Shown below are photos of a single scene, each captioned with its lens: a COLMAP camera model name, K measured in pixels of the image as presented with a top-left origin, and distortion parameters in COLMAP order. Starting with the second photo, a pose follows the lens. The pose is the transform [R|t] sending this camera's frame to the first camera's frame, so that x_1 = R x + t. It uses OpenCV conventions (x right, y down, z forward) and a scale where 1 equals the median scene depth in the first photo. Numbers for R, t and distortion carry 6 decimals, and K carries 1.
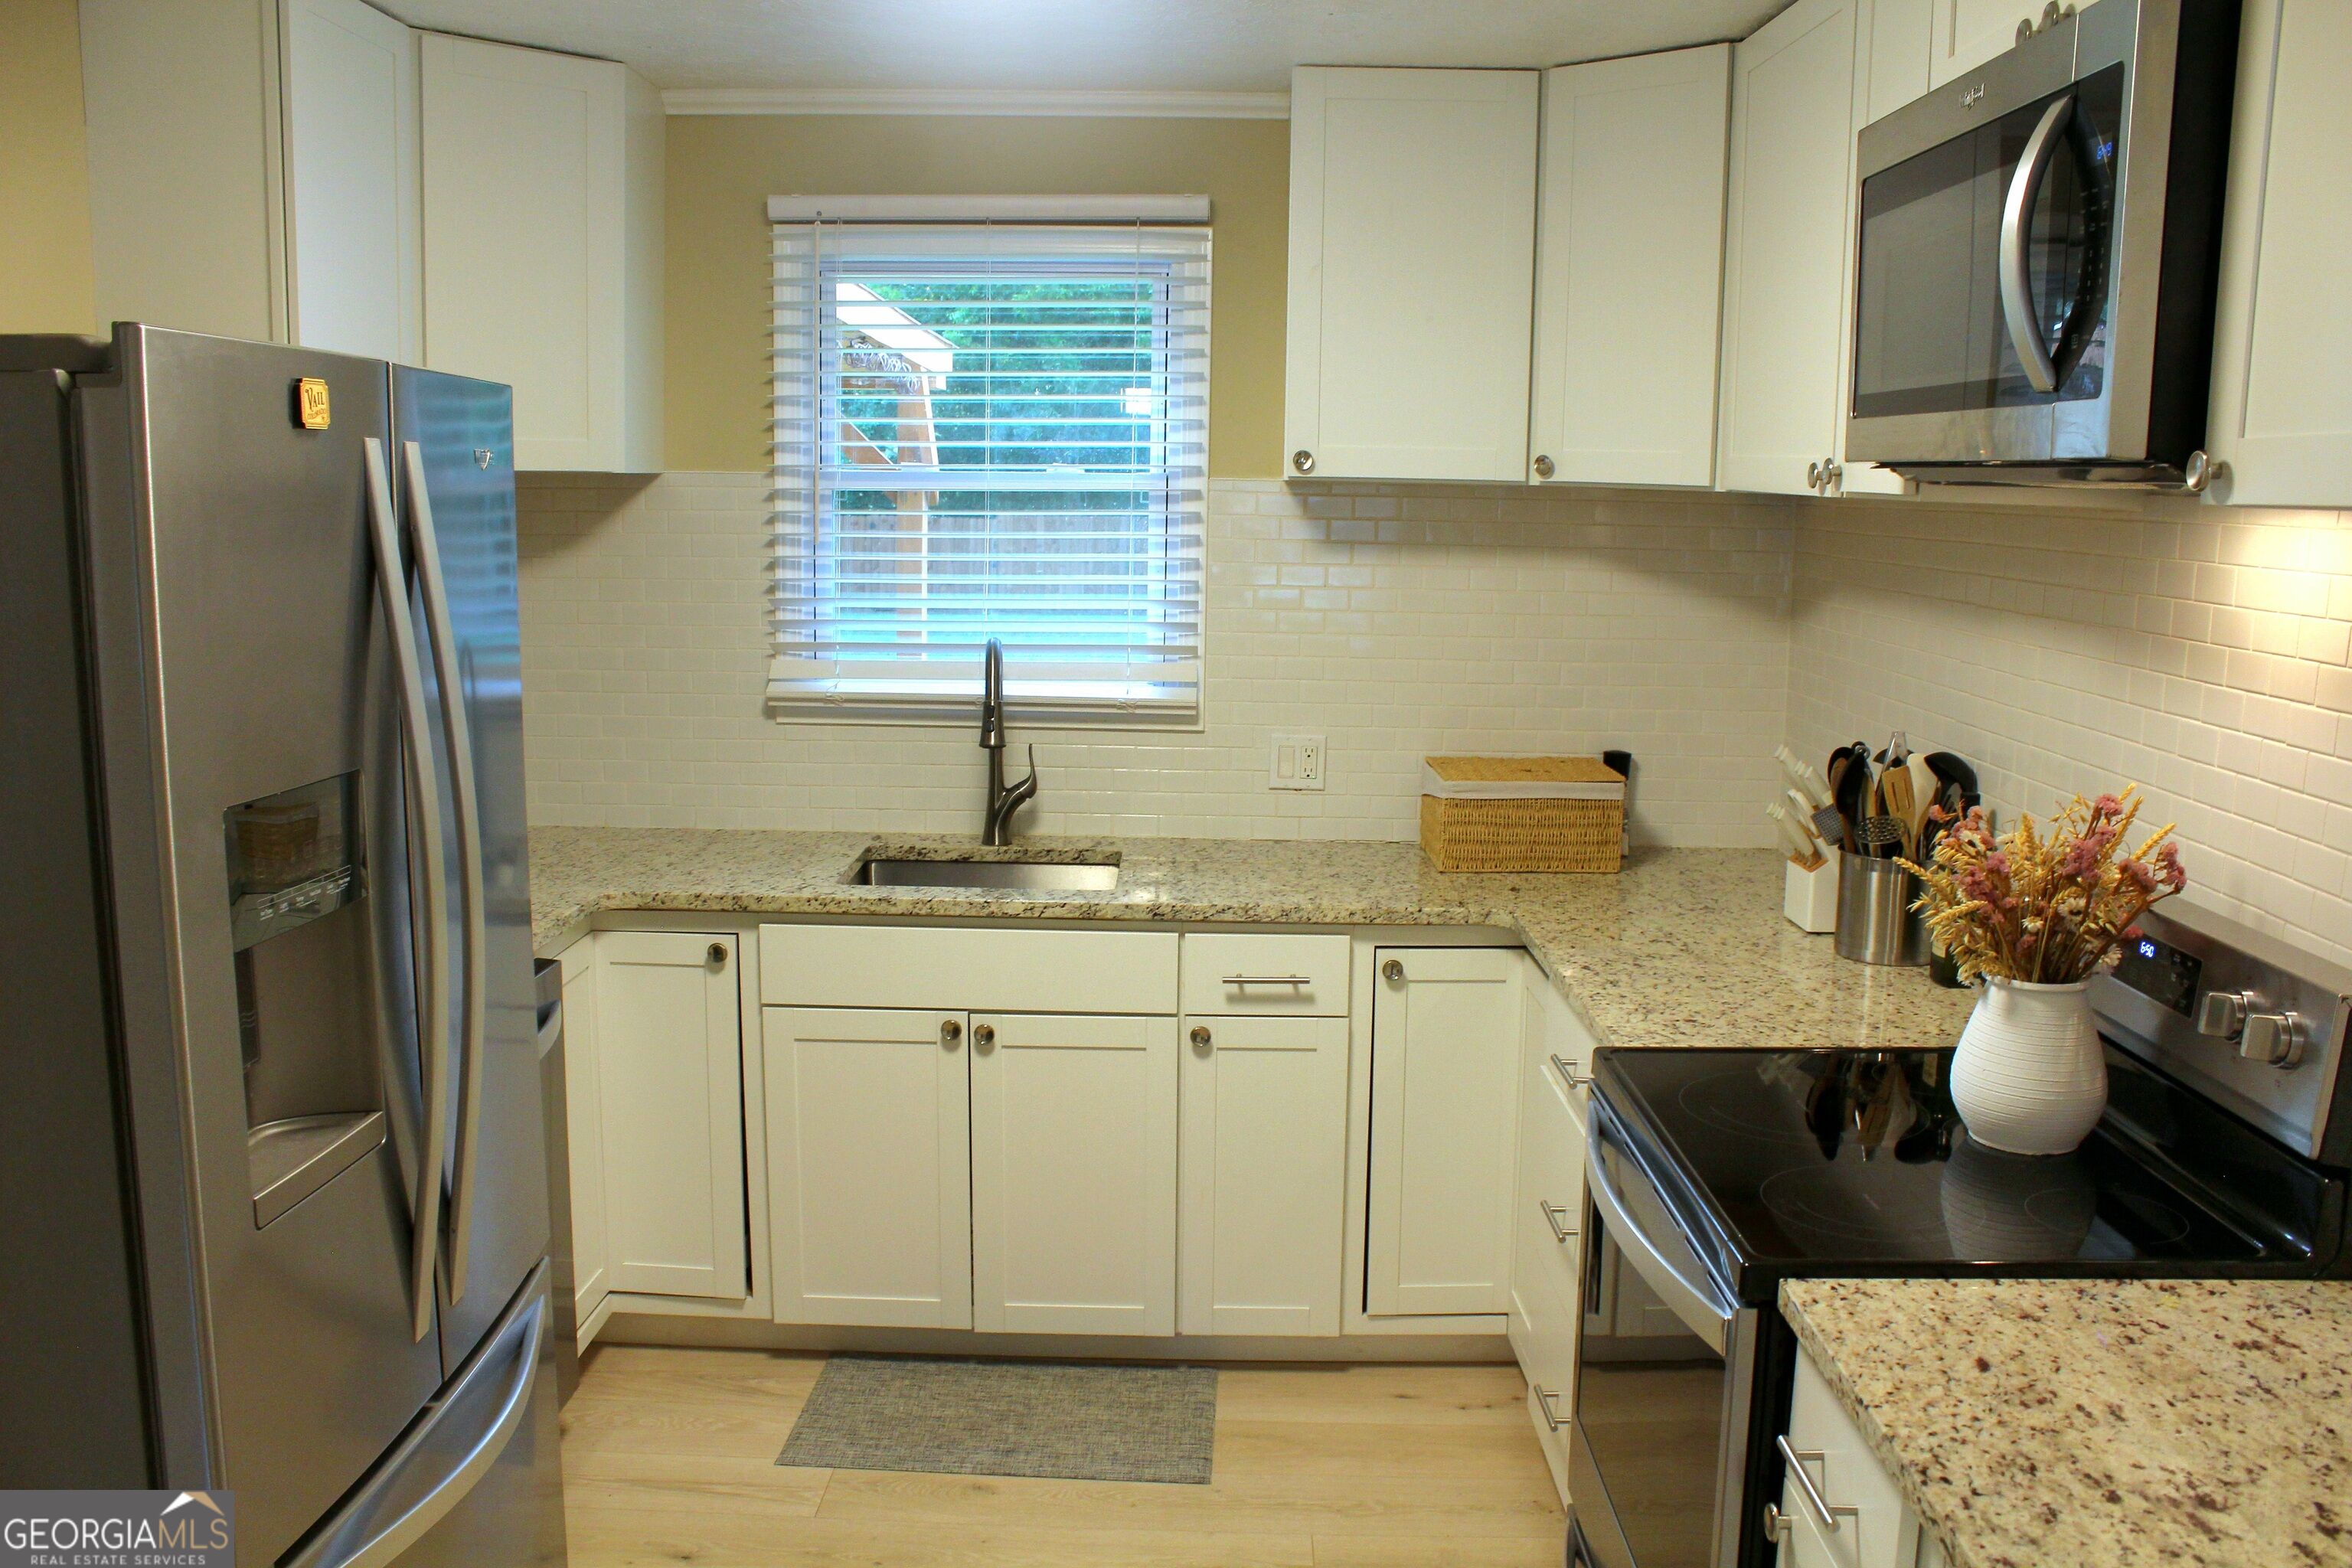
lens RADIAL K [[1980.7, 0, 1174.0], [0, 1980.7, 814.7], [0, 0, 1]] dist [-0.147192, 0.121457]
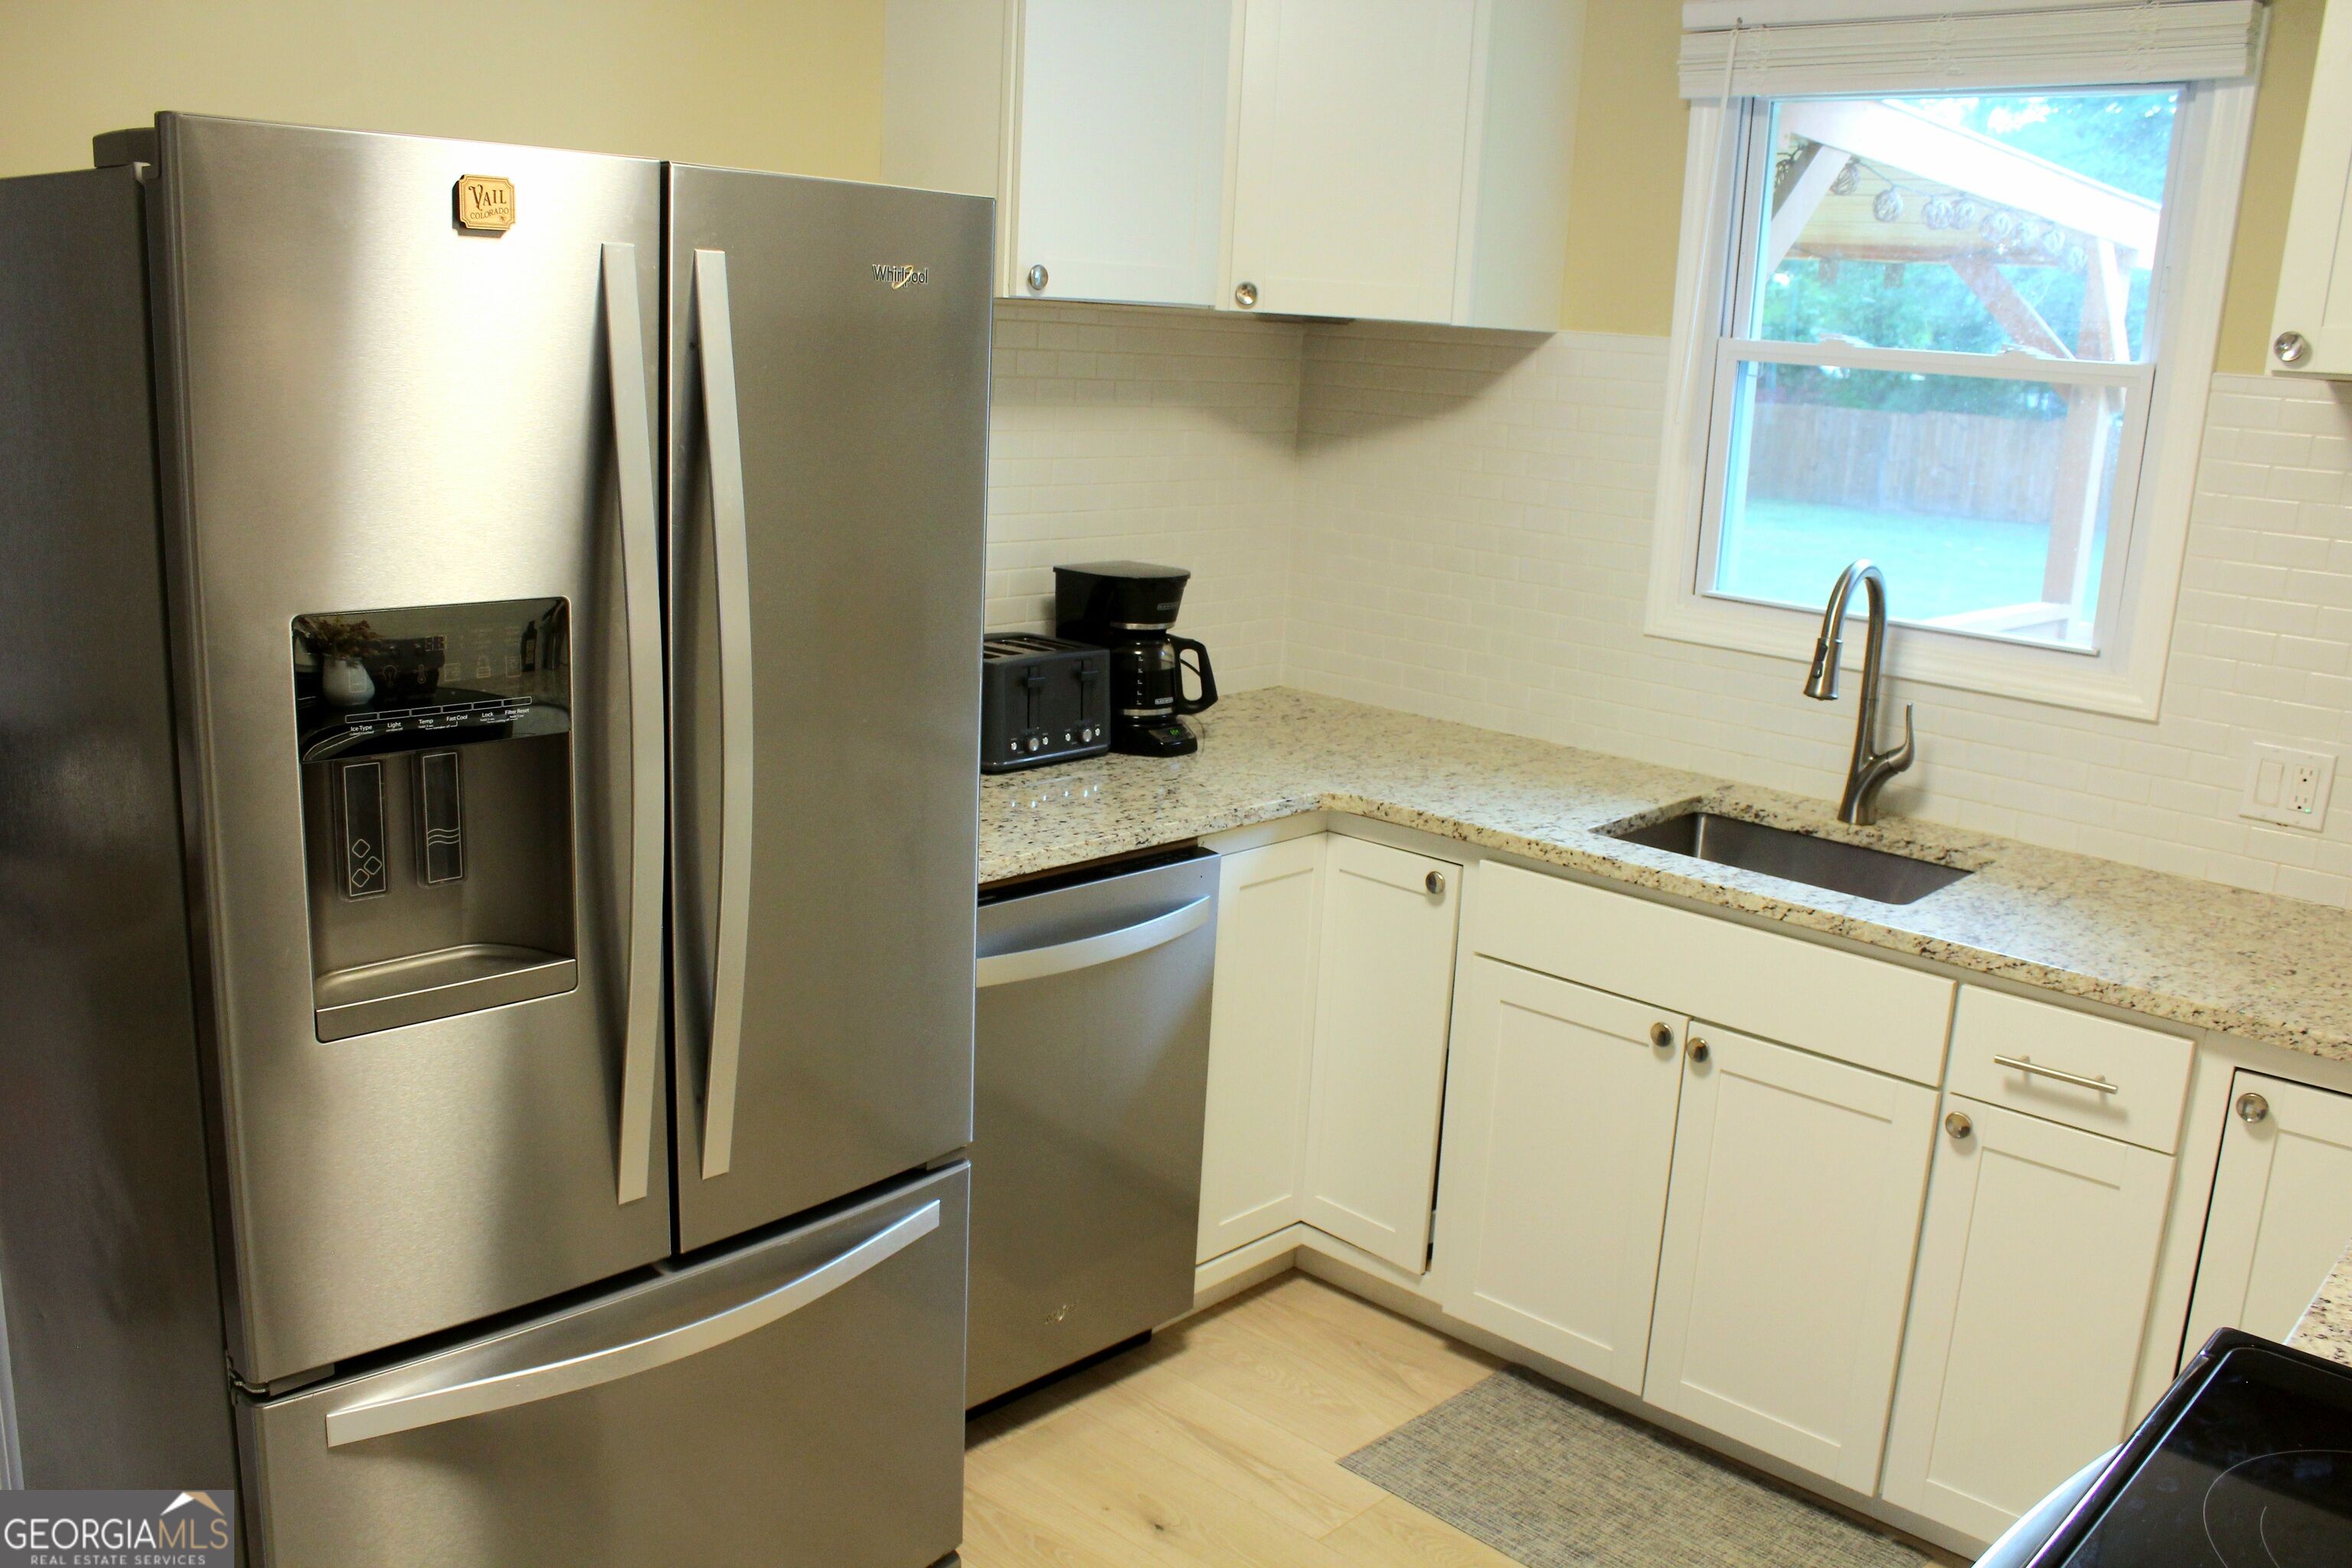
lens RADIAL K [[1980.7, 0, 1174.0], [0, 1980.7, 814.7], [0, 0, 1]] dist [-0.147192, 0.121457]
pose [[0.747903, 0.181604, -0.638483, 0.233317], [-0.147102, 0.983277, 0.107363, -0.035983], [0.647303, 0.013625, 0.762111, 0.258282]]
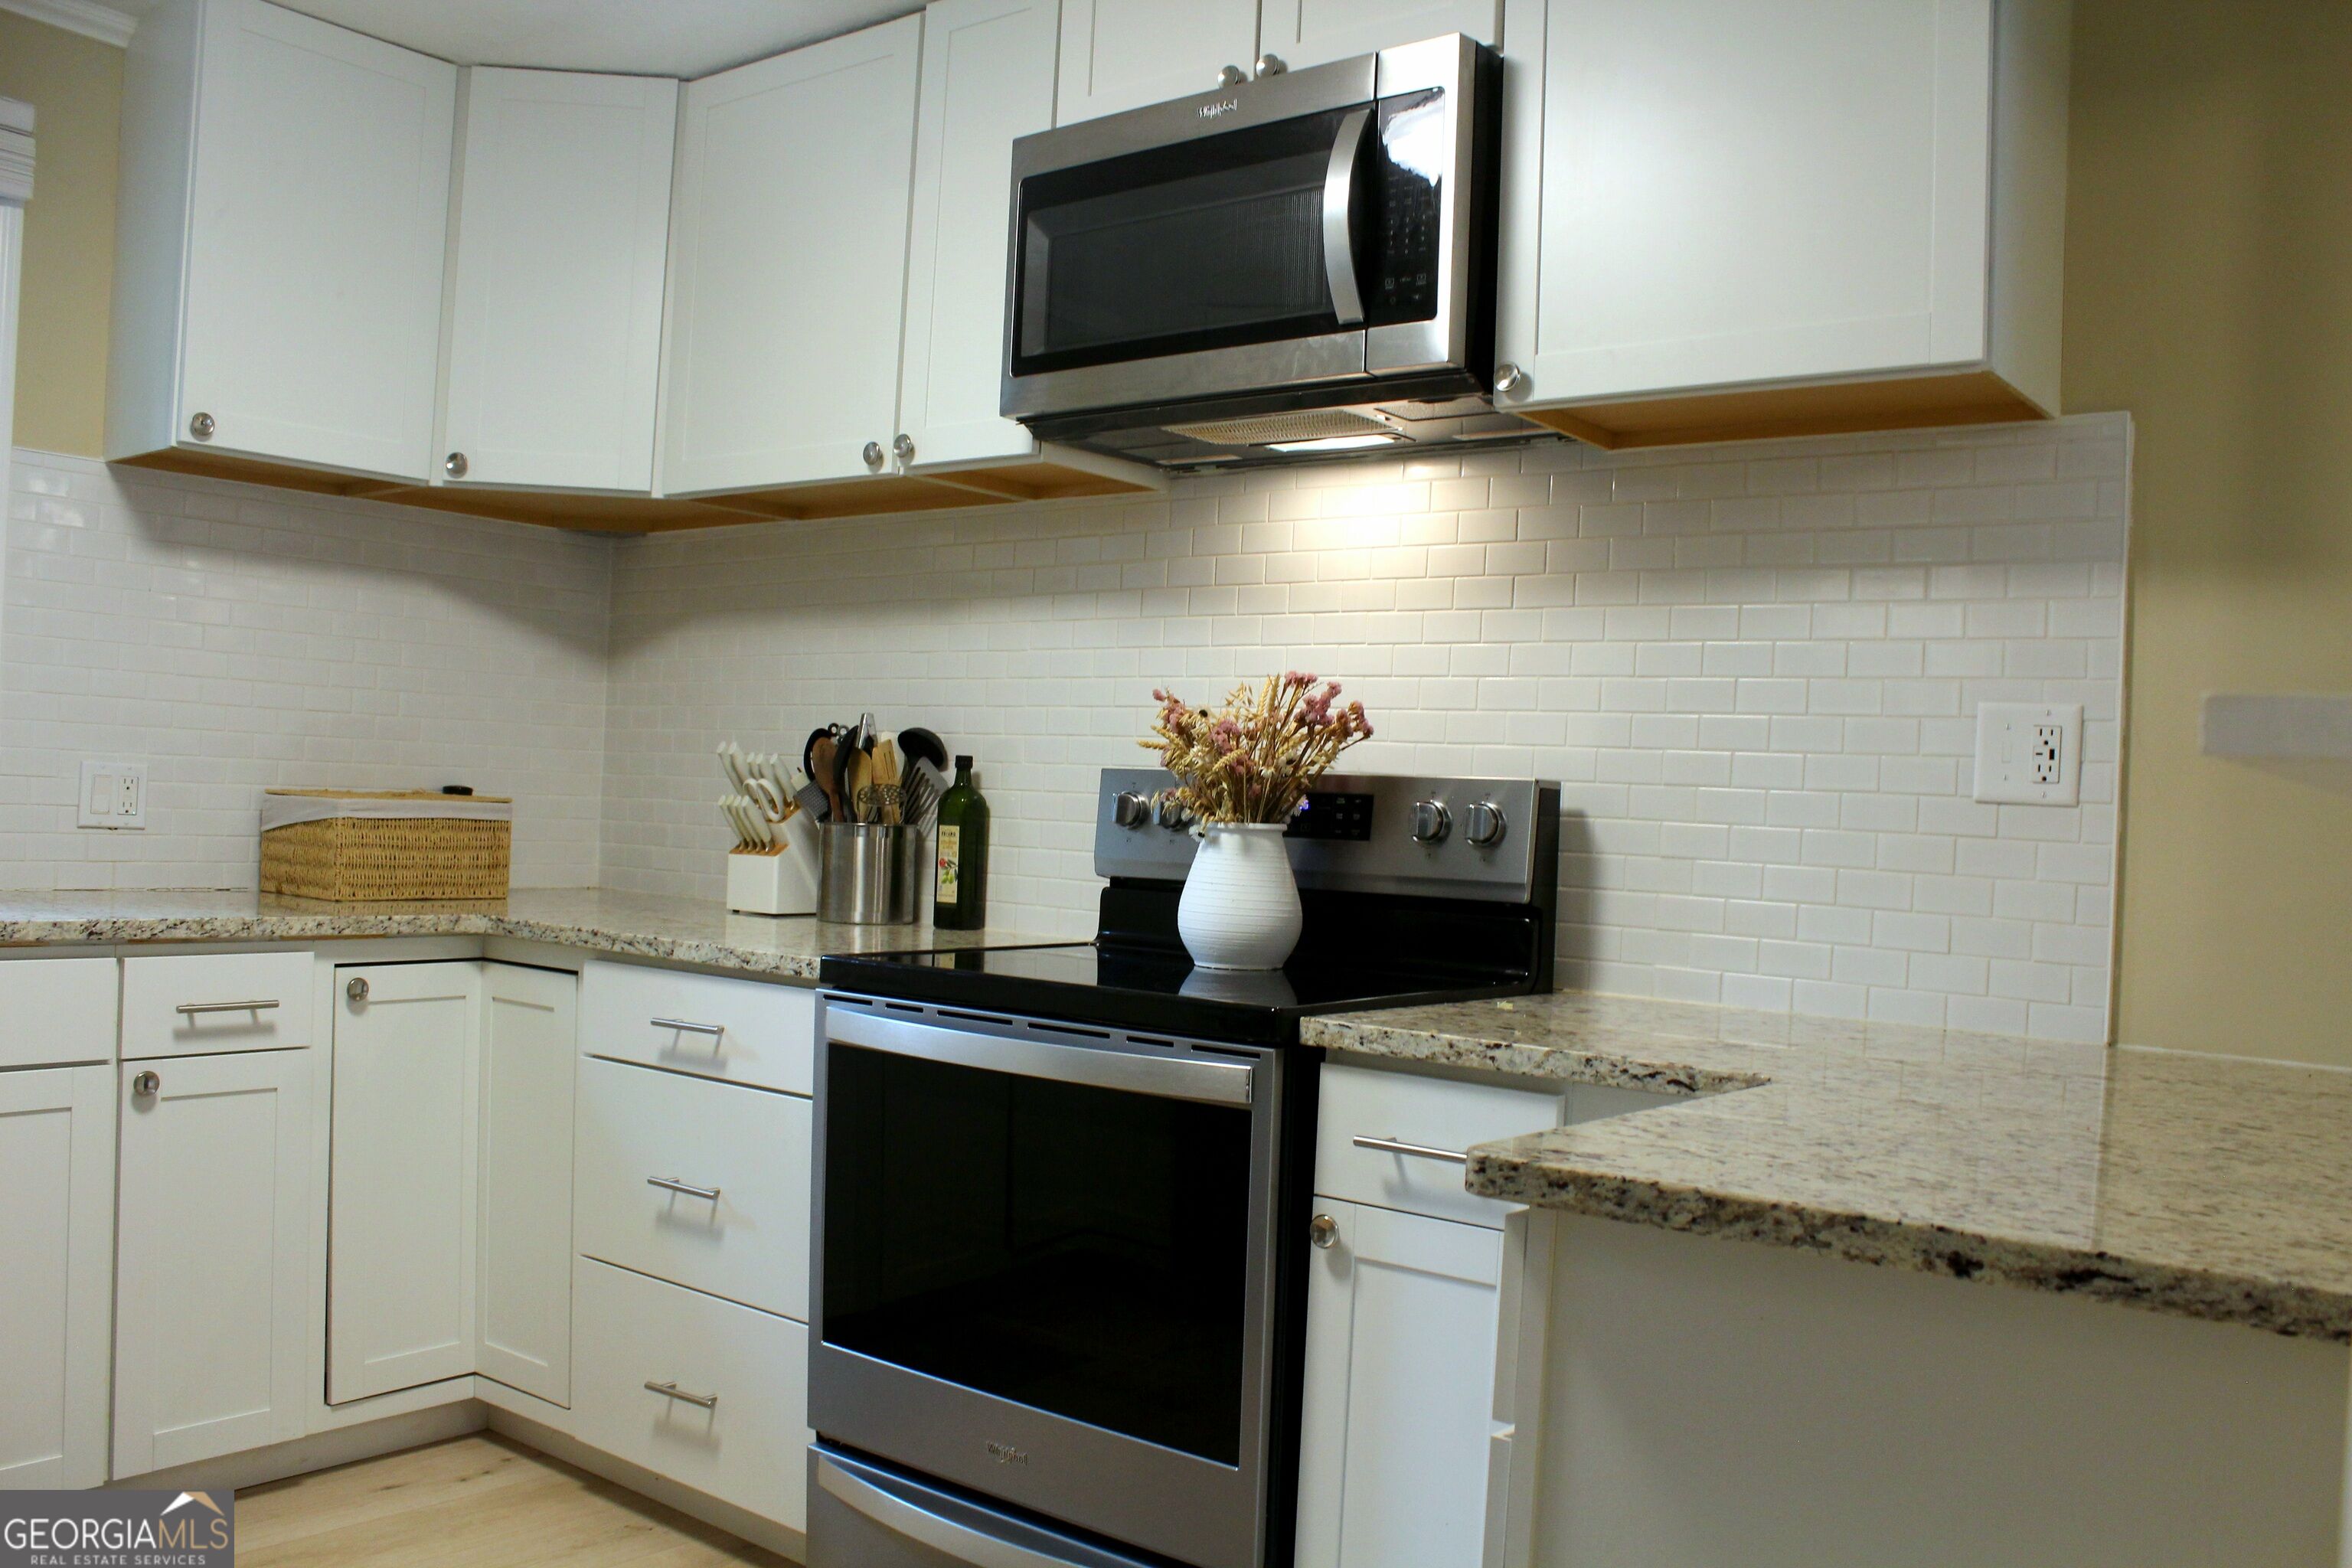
lens RADIAL K [[1980.7, 0, 1174.0], [0, 1980.7, 814.7], [0, 0, 1]] dist [-0.147192, 0.121457]
pose [[0.612387, 0.010390, 0.790490, -0.351142], [0.099378, 0.990970, -0.090013, 0.115004], [-0.784287, 0.133680, 0.605825, 0.174941]]
